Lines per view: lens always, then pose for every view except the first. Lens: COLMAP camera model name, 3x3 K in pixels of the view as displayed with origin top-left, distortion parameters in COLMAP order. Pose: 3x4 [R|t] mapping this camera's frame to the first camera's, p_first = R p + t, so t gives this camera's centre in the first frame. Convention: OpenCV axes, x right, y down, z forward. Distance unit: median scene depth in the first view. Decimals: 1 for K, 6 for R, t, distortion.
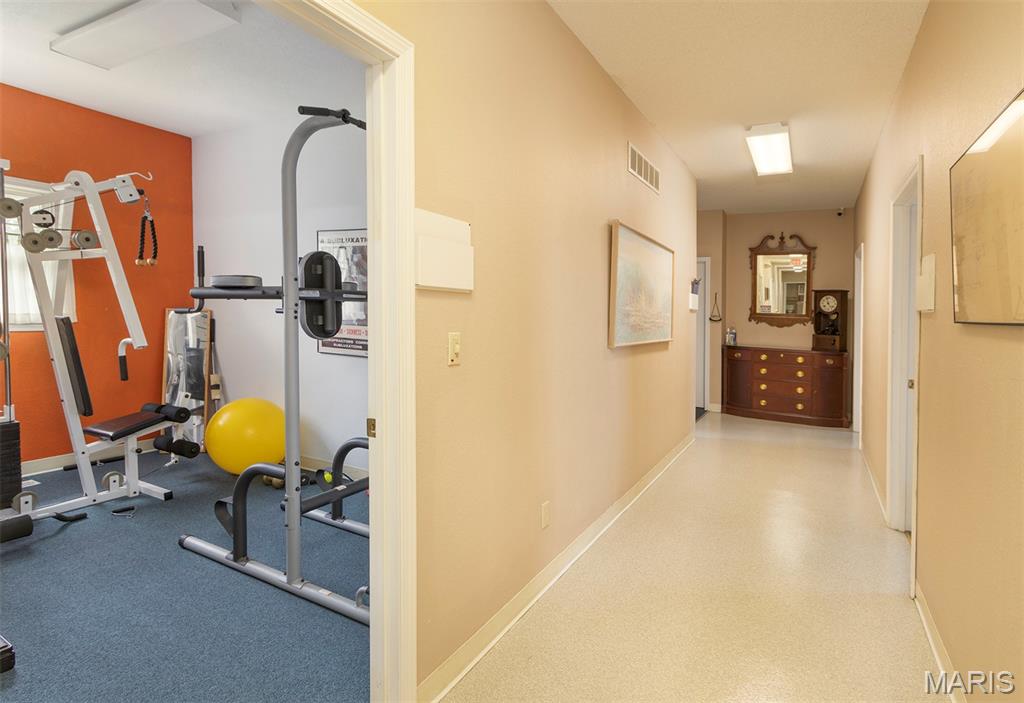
lens RADIAL K [[532.2, 0, 512.0], [0, 532.2, 351.5], [0, 0, 1]] dist [0.000771, -0.000349]
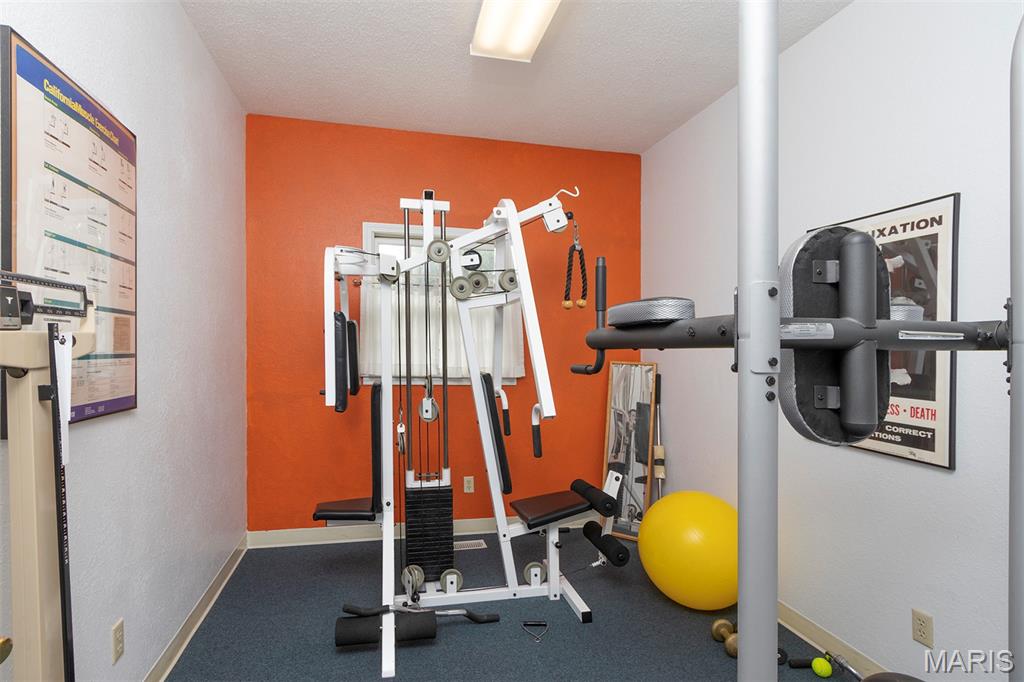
lens RADIAL K [[541.1, 0, 512.0], [0, 541.1, 341.0], [0, 0, 1]] dist [-0.001039, 0.000063]
pose [[0.679146, -0.027337, -0.733494, -0.173924], [-0.053364, 0.994823, -0.086486, -0.041201], [0.732061, 0.097878, 0.674171, 0.422908]]
